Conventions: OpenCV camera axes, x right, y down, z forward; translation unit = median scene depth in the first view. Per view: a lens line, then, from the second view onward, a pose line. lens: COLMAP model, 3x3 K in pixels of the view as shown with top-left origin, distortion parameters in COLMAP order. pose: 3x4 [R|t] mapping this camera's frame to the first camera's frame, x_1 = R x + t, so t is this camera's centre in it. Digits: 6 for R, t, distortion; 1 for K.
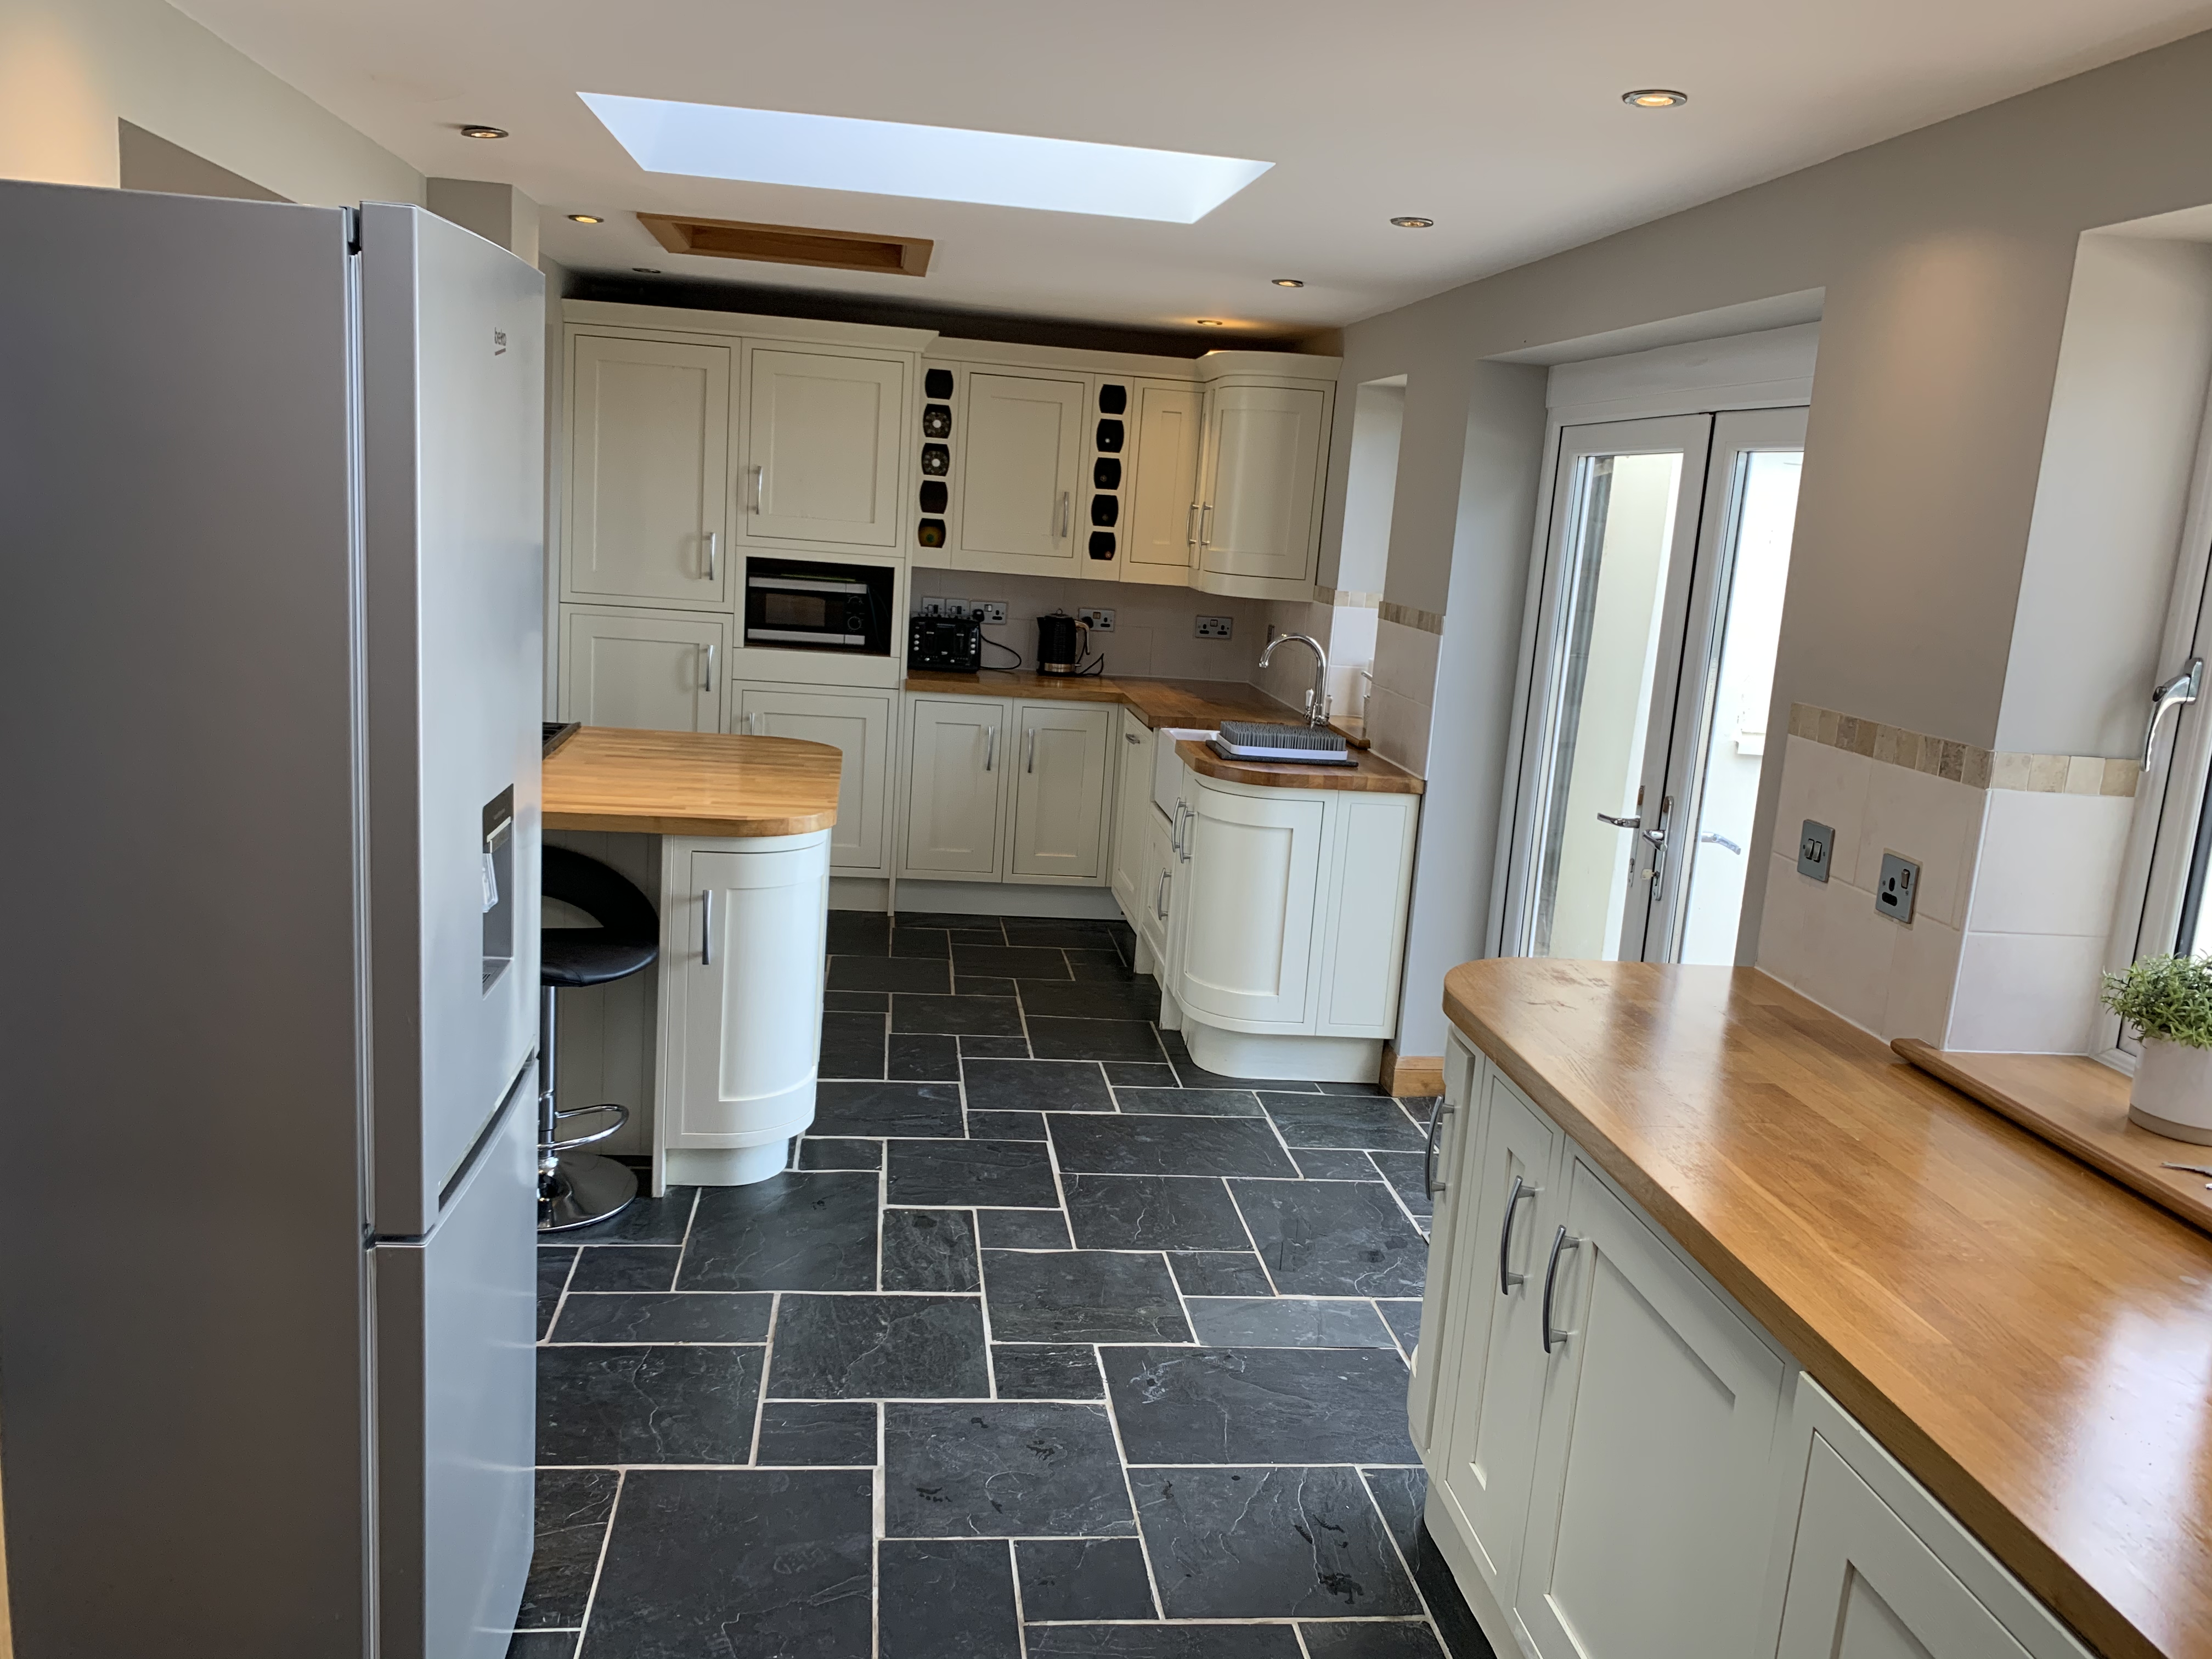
lens RADIAL K [[1704.8, 0, 1105.7], [0, 1704.8, 825.2], [0, 0, 1]] dist [0.008536, 0.002464]
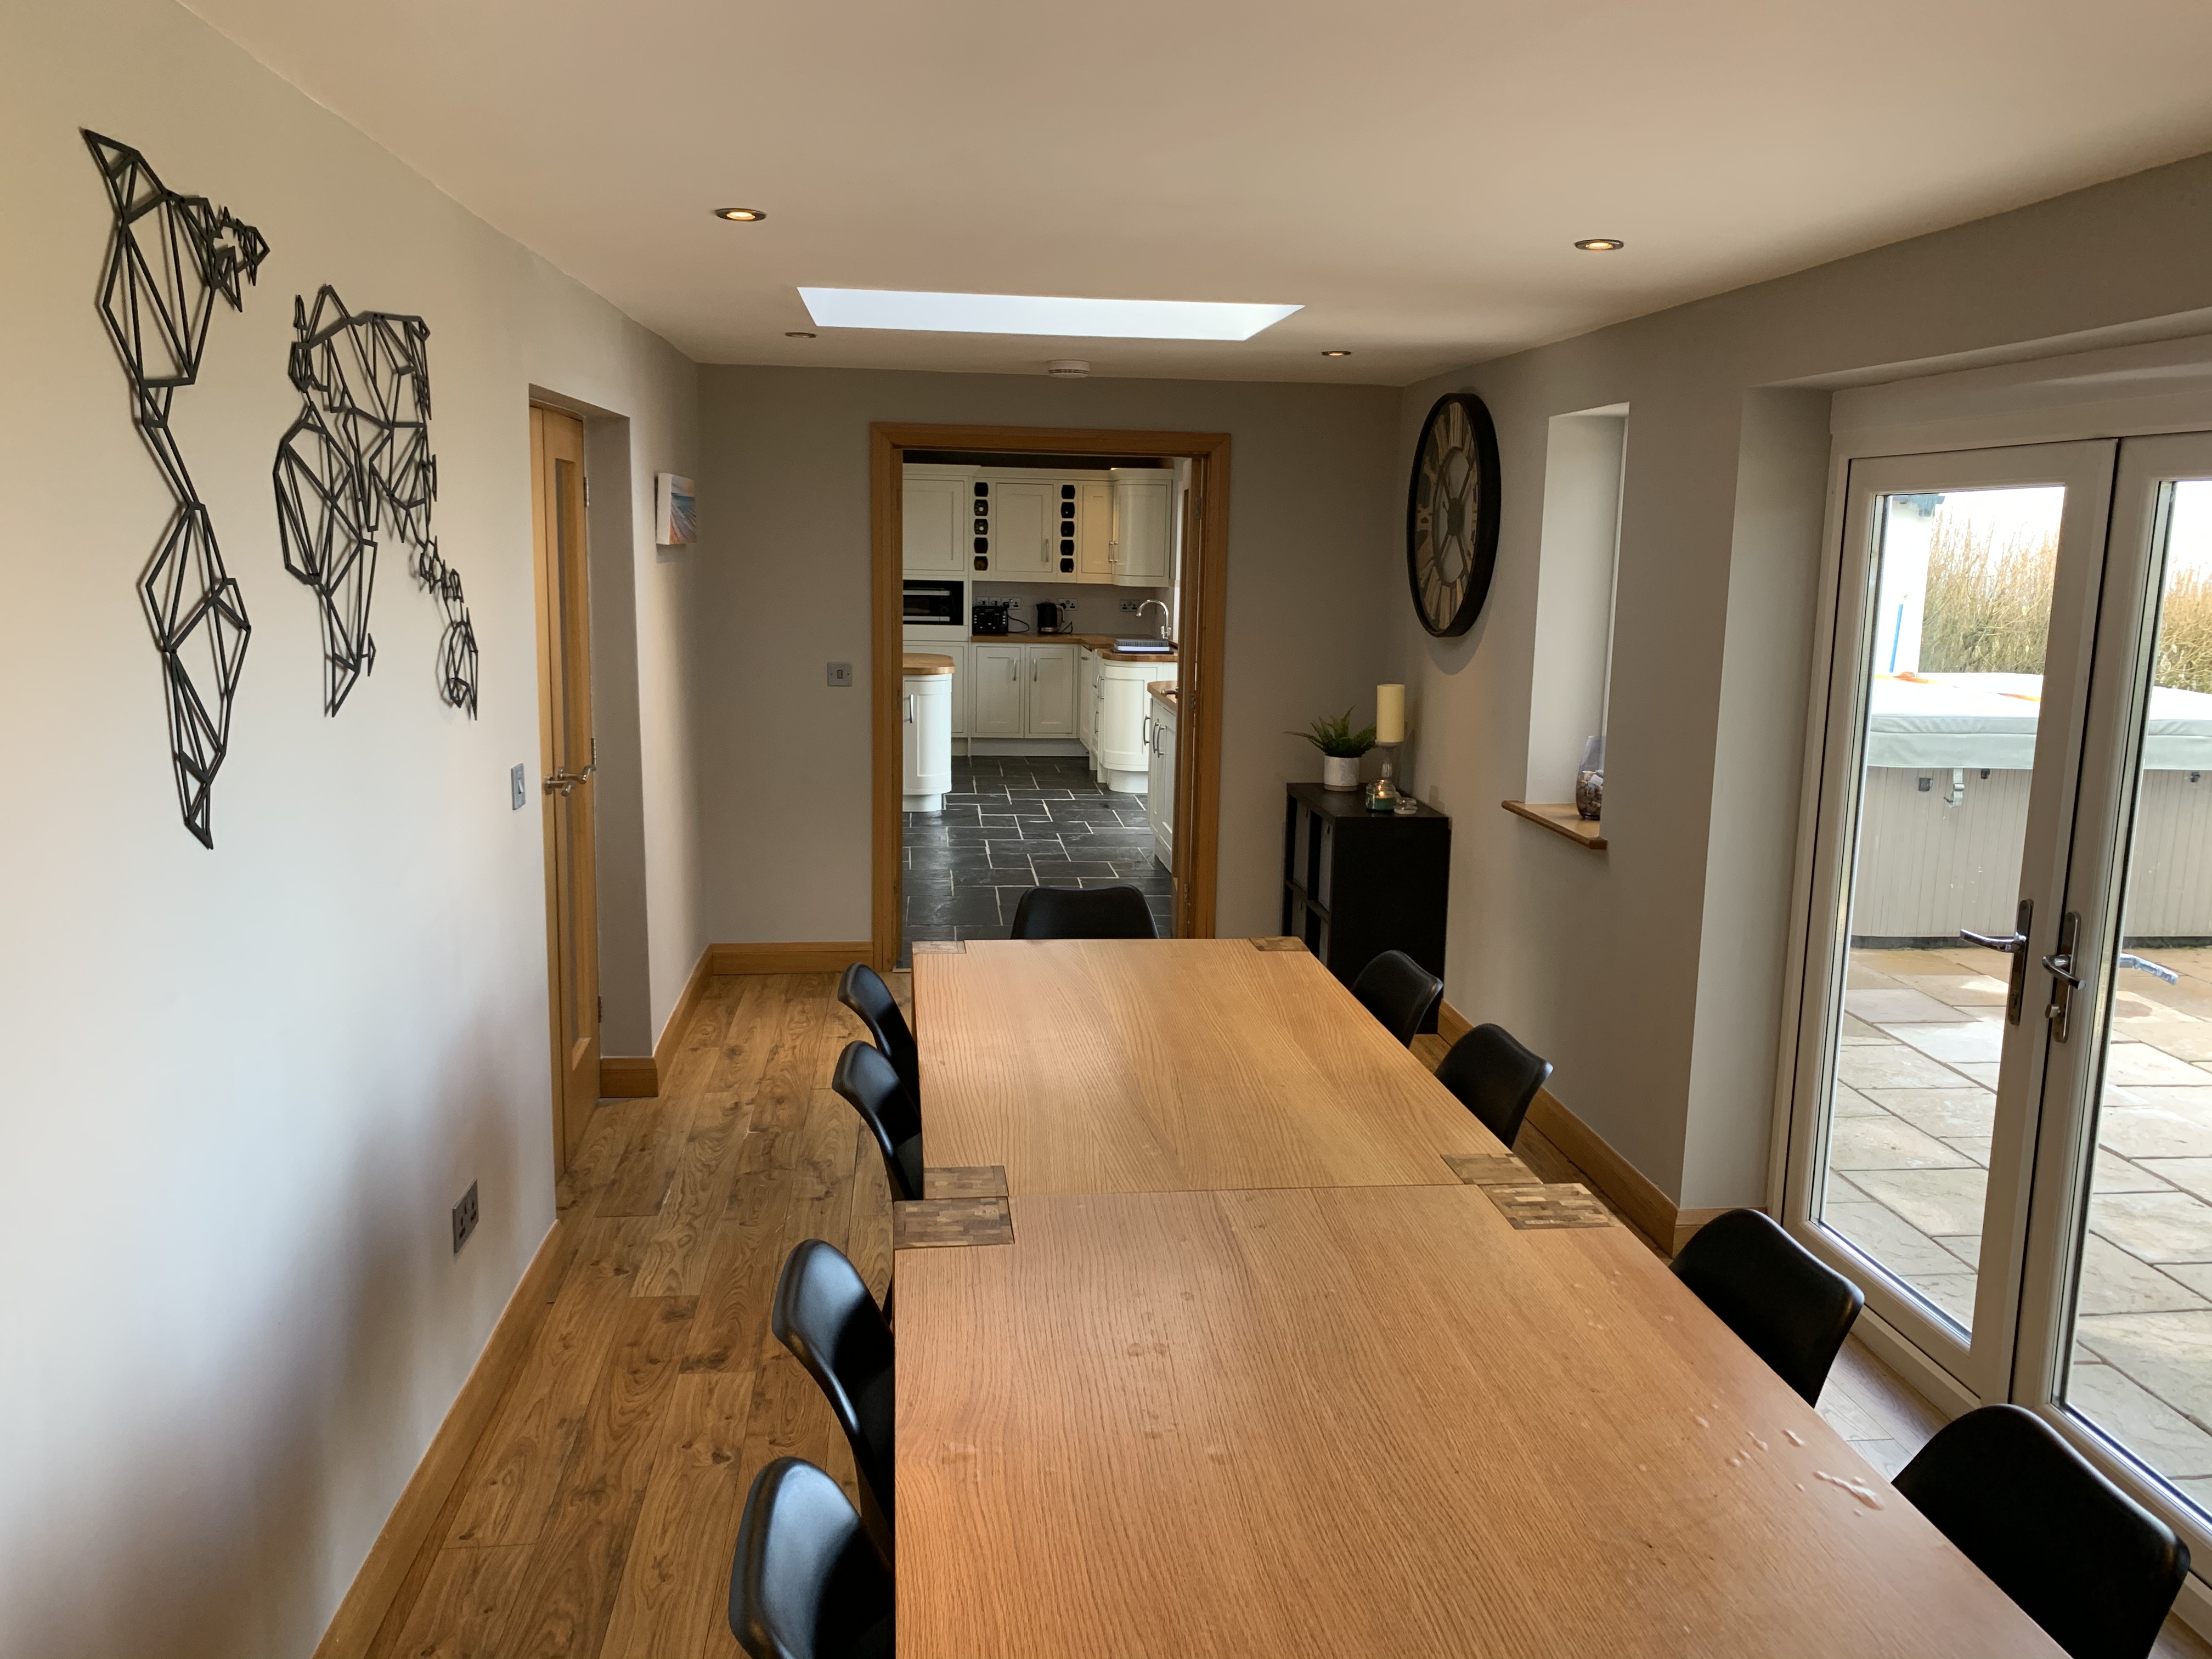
lens RADIAL K [[1704.8, 0, 1108.5], [0, 1704.8, 829.3], [0, 0, 1]] dist [0.008536, 0.002464]
pose [[0.998584, -0.048874, -0.021021, 0.074441], [0.048528, 0.998683, -0.016667, 0.181574], [0.021808, 0.015623, 0.999640, -0.995732]]
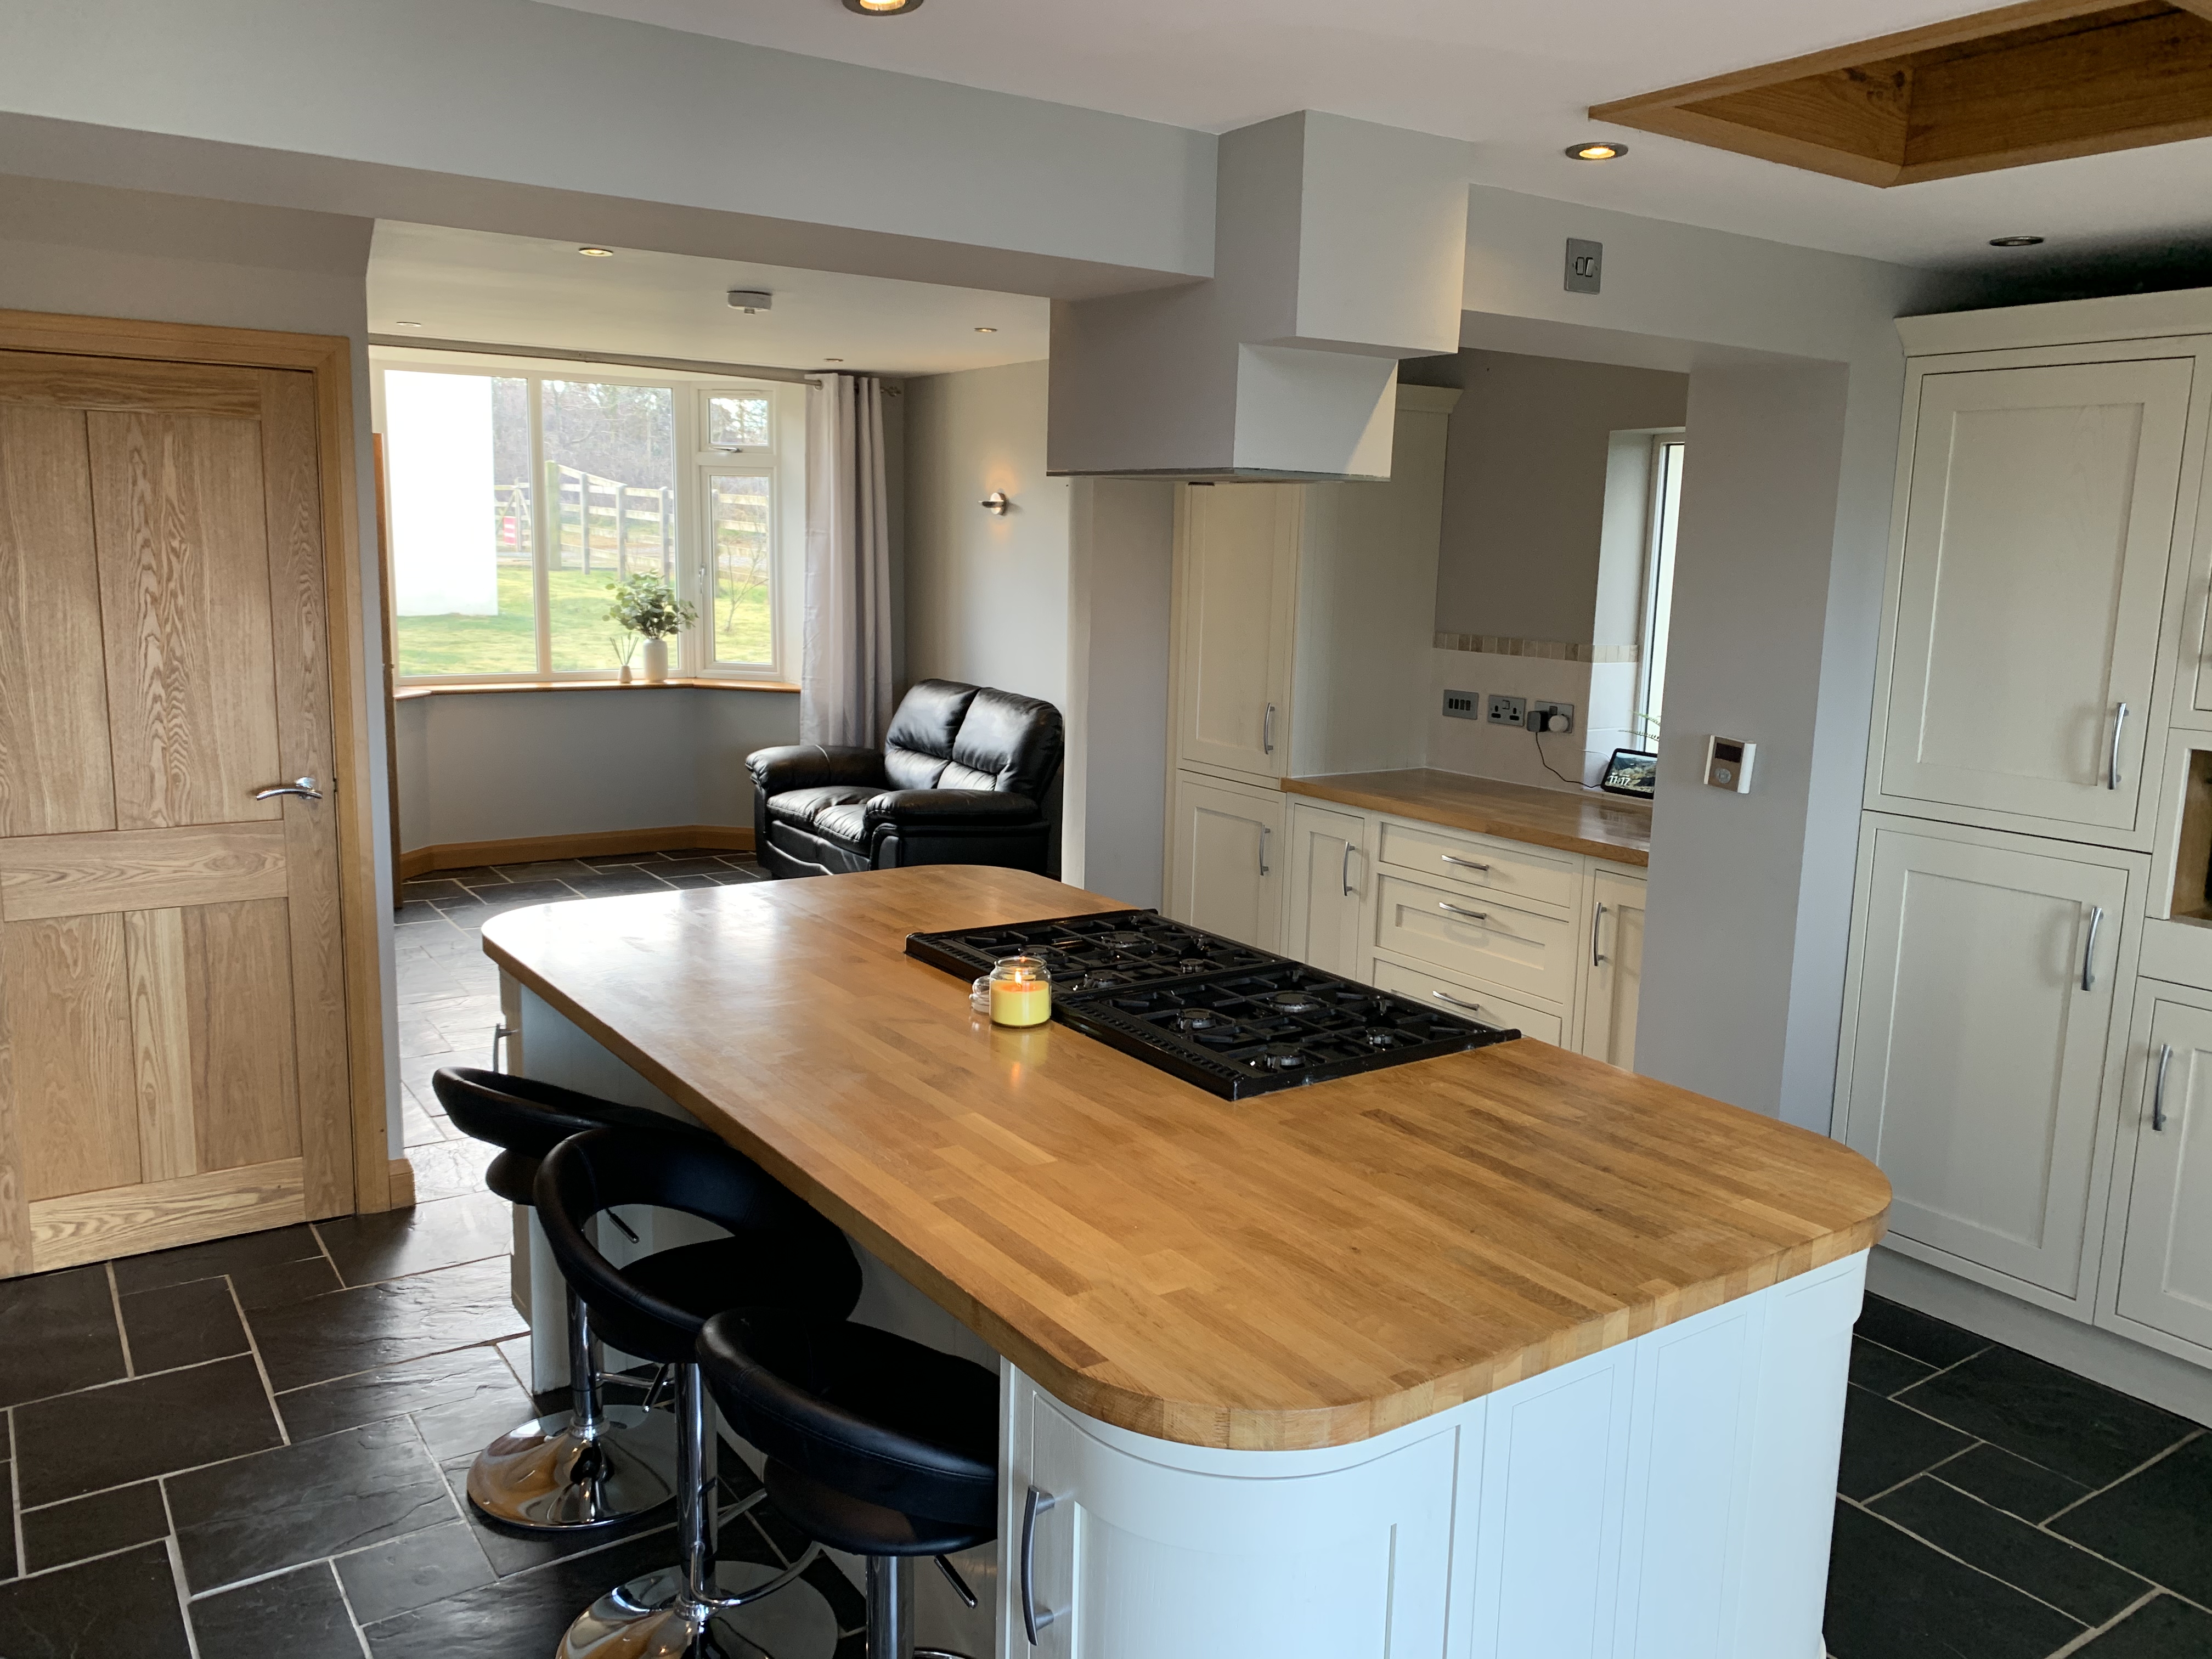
lens RADIAL K [[1704.8, 0, 1110.5], [0, 1704.8, 835.0], [0, 0, 1]] dist [0.008536, 0.002464]
pose [[0.466927, 0.092487, -0.879446, 0.096882], [-0.158946, 0.987096, 0.019419, -0.087396], [0.869894, 0.130718, 0.475602, 0.456548]]
